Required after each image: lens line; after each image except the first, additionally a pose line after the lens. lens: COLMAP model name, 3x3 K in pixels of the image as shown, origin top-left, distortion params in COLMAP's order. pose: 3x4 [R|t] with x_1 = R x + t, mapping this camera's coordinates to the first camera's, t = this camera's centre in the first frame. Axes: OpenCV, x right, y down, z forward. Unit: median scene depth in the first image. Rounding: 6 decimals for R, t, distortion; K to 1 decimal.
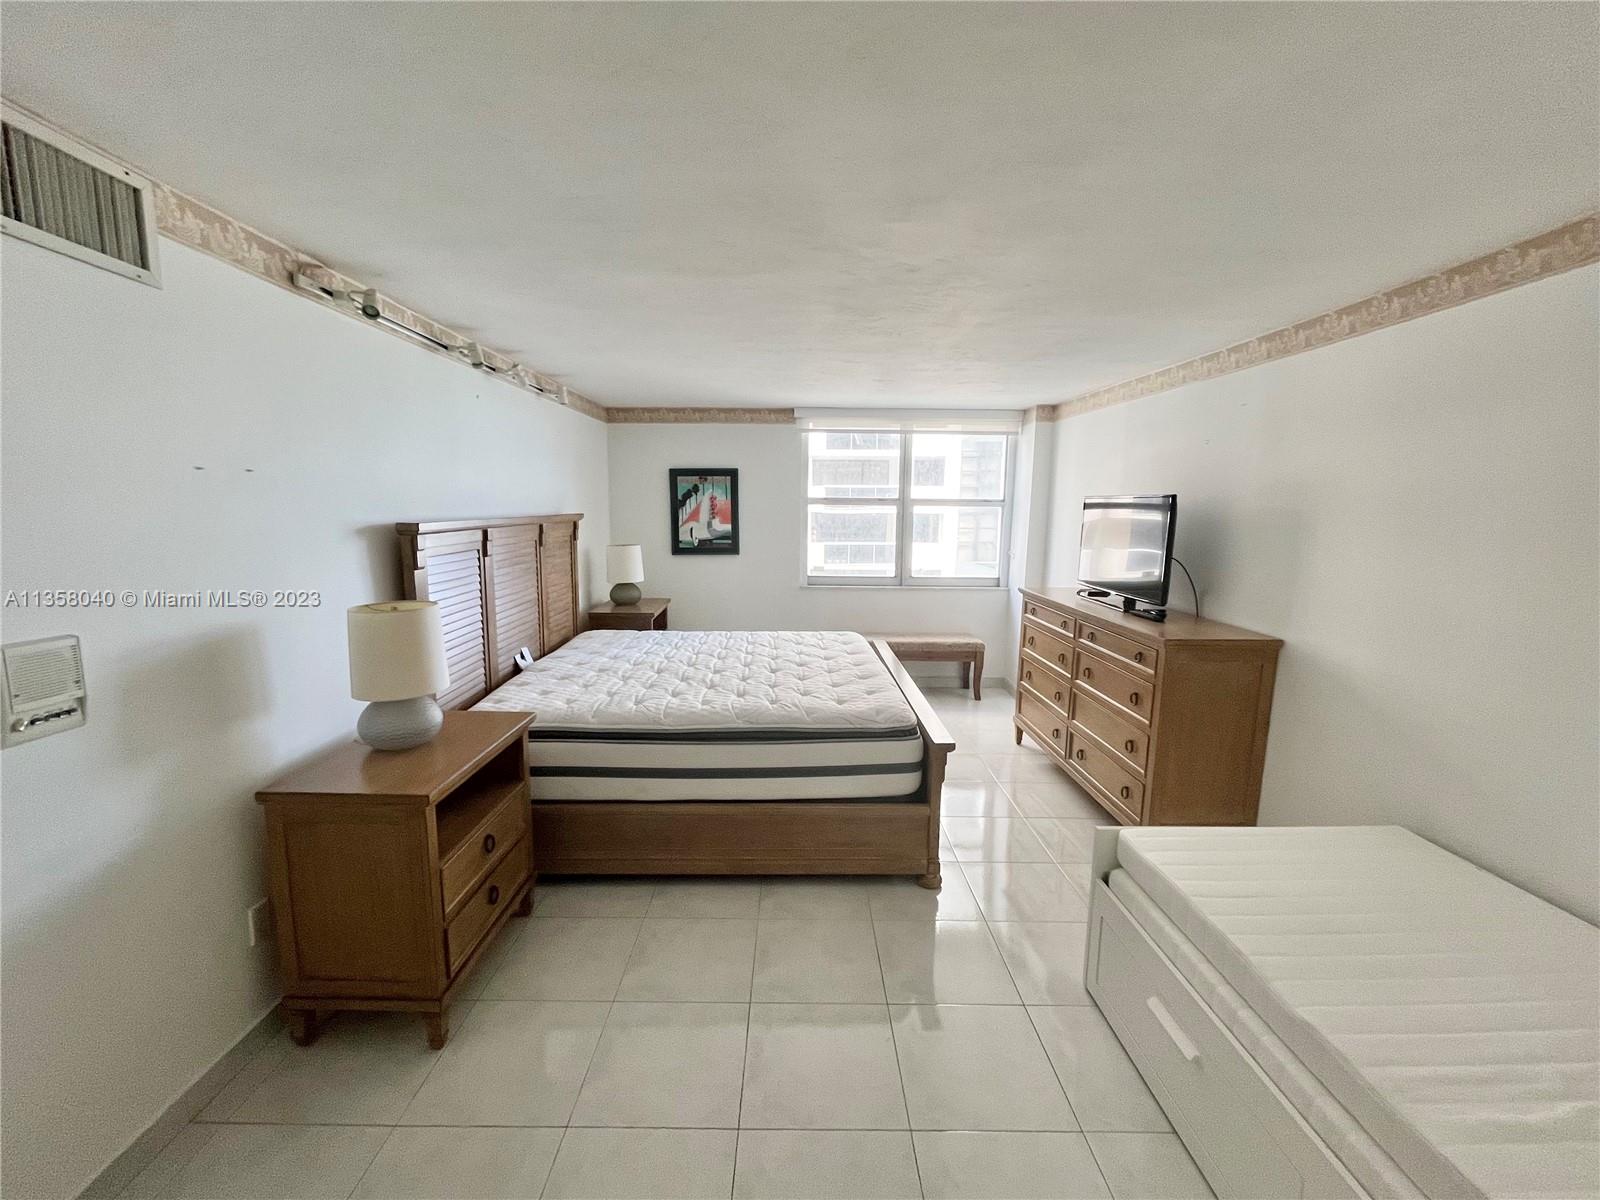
lens RADIAL K [[644.4, 0, 796.9], [0, 644.4, 600.3], [0, 0, 1]] dist [-0.001188, 0.000351]
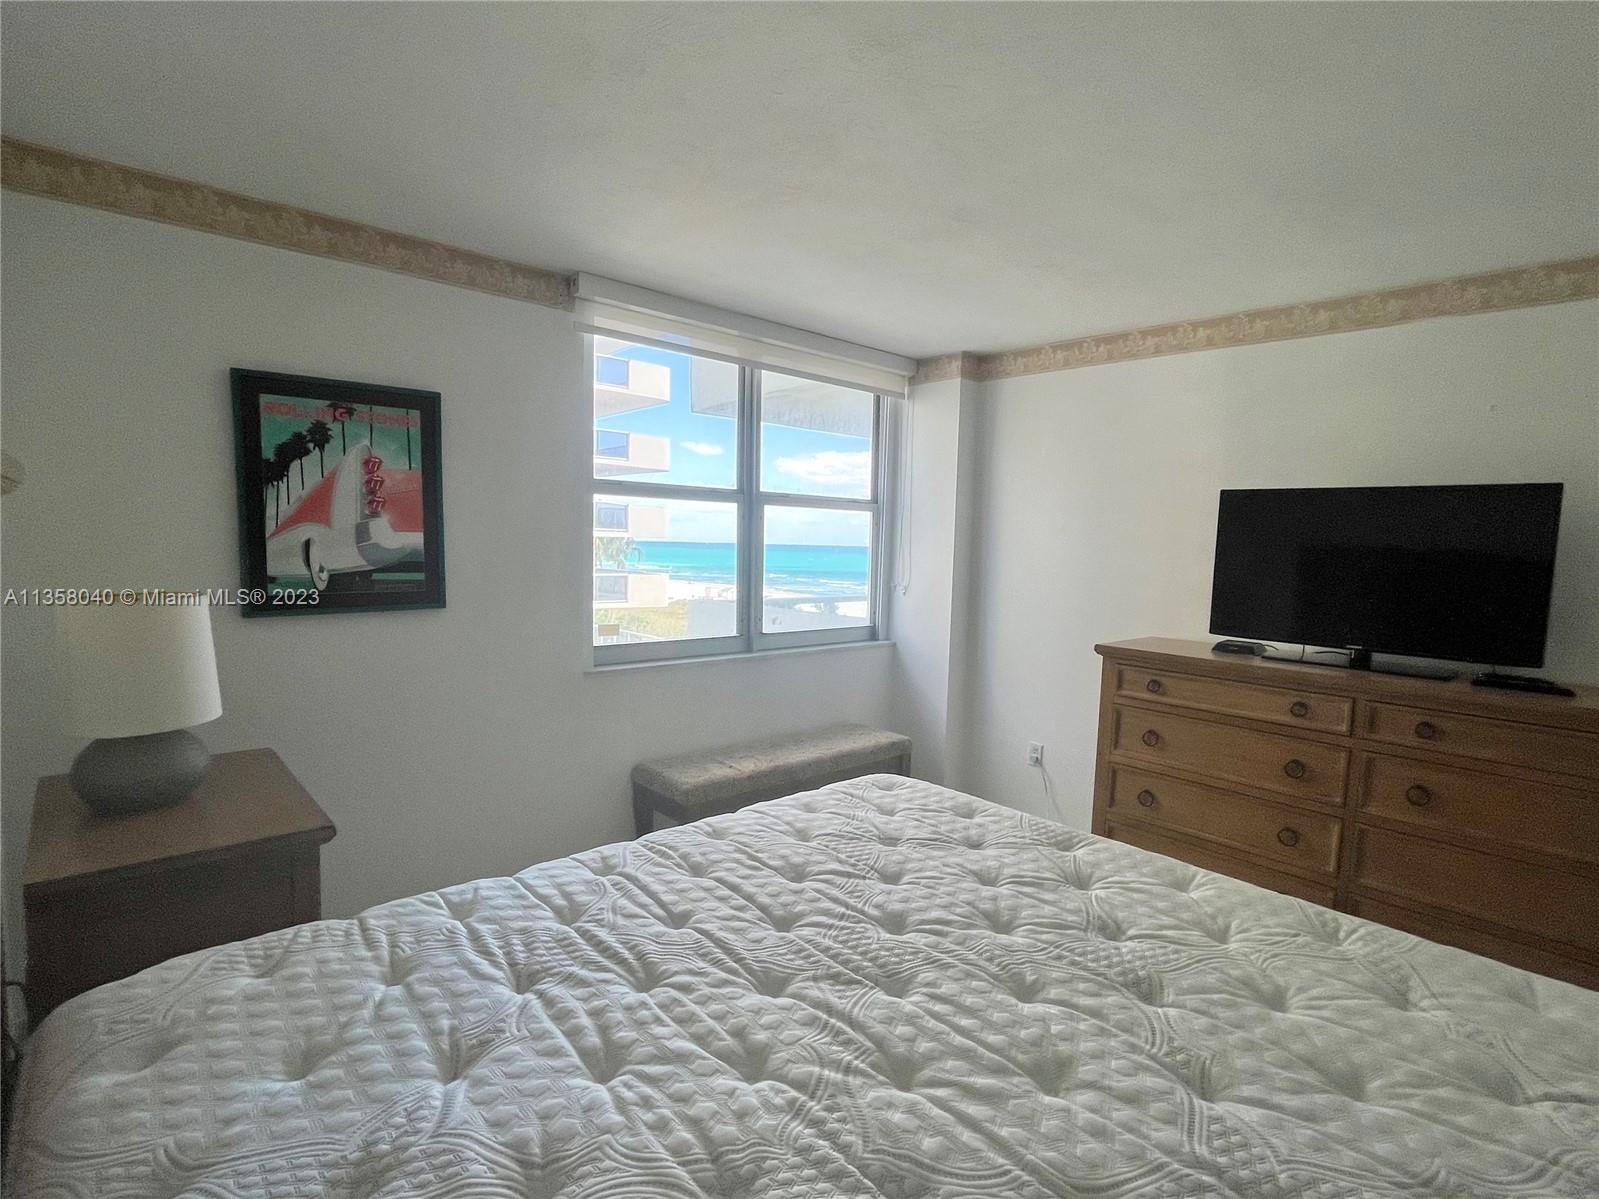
lens RADIAL K [[790.0, 0, 797.3], [0, 790.0, 596.6], [0, 0, 1]] dist [-0.002115, 0.000097]
pose [[0.758879, -0.037322, 0.650162, -0.244651], [0.067280, 0.997507, -0.021269, -0.053516], [-0.647747, 0.059883, 0.759498, 0.490369]]
